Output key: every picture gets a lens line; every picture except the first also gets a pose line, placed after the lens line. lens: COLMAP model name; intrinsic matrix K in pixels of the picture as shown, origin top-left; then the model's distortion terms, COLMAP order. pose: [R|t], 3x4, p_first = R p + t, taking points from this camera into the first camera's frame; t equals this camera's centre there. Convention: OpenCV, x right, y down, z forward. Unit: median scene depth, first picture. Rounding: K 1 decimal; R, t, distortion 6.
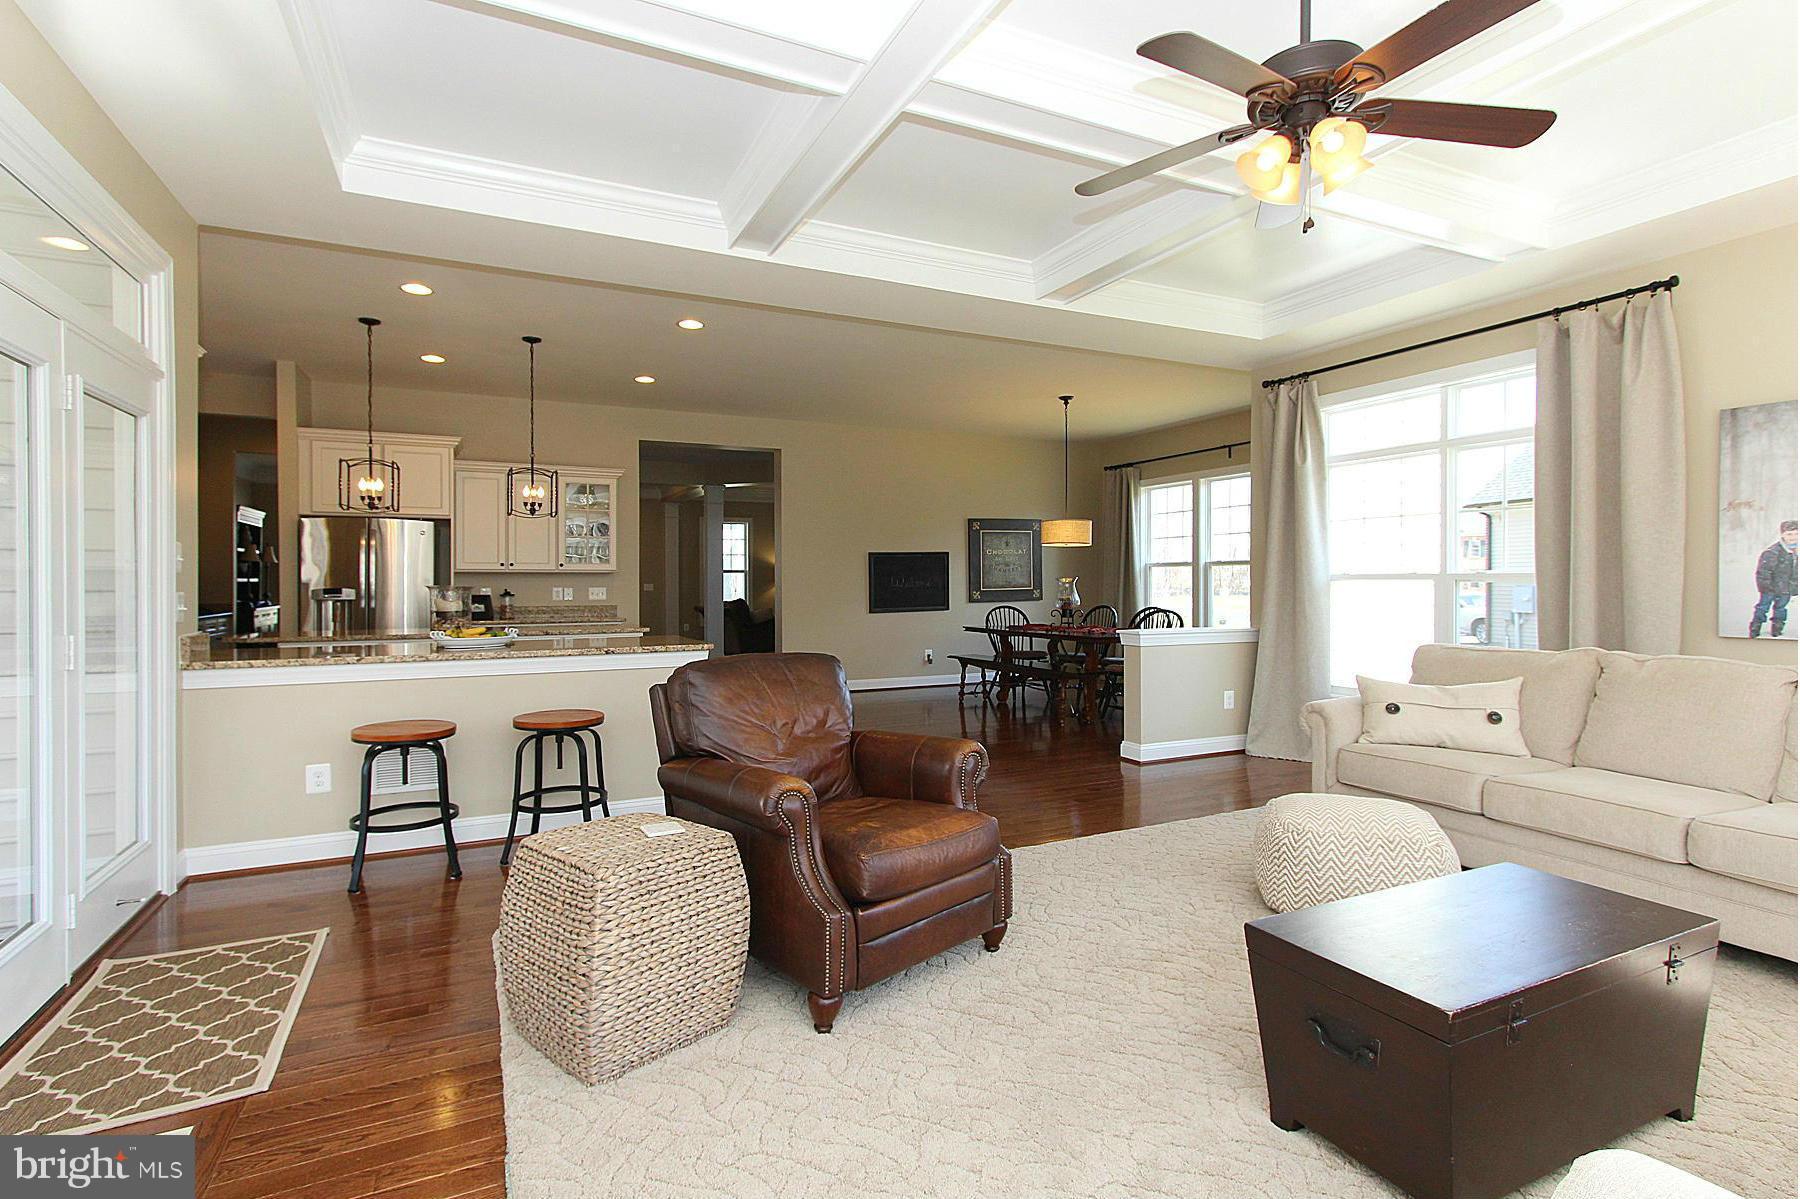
lens RADIAL K [[867.0, 0, 897.0], [0, 867.0, 586.6], [0, 0, 1]] dist [0.000513, 0.000221]
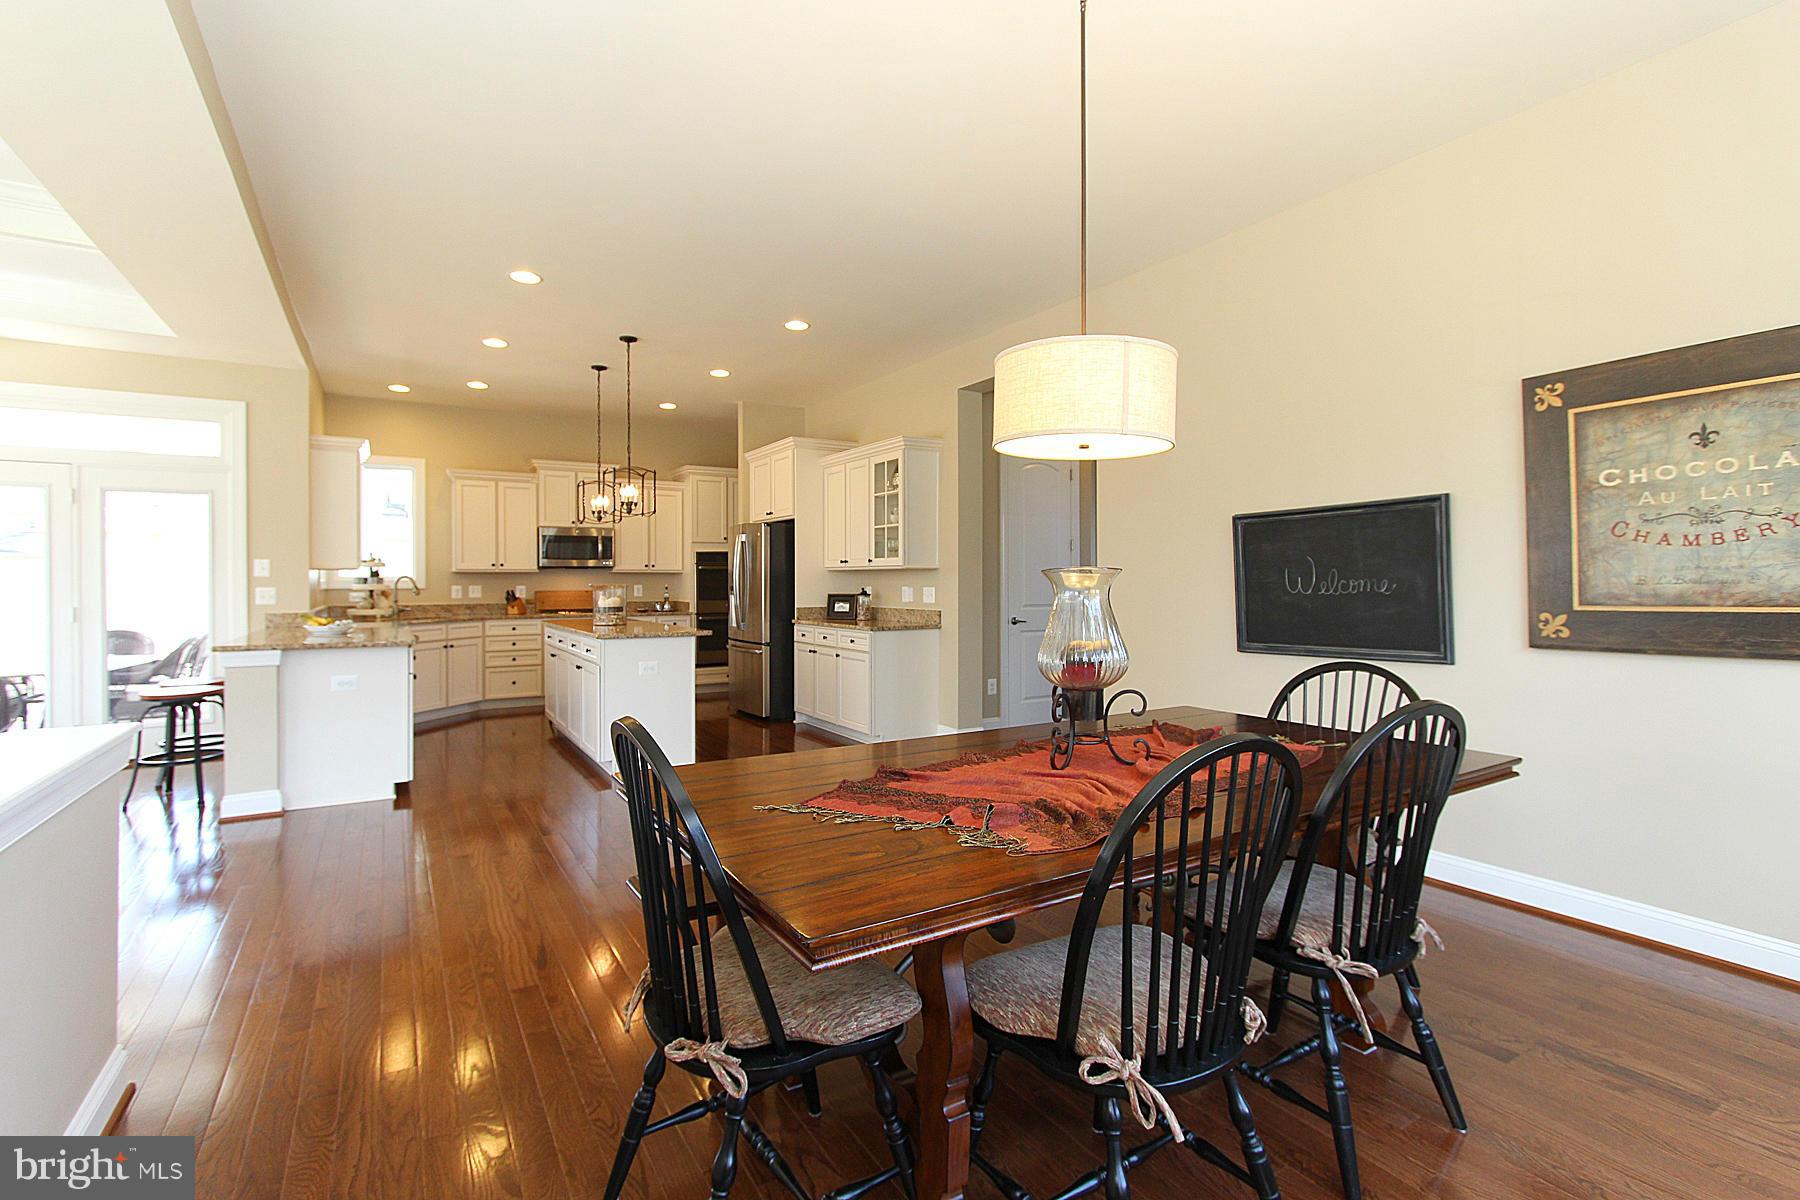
lens RADIAL K [[867.0, 0, 897.0], [0, 867.0, 587.1], [0, 0, 1]] dist [0.000513, 0.000221]
pose [[0.097501, 0.011023, -0.995174, 0.445208], [-0.002430, 0.999938, 0.010837, -0.007582], [0.995232, 0.001362, 0.097522, 0.888168]]
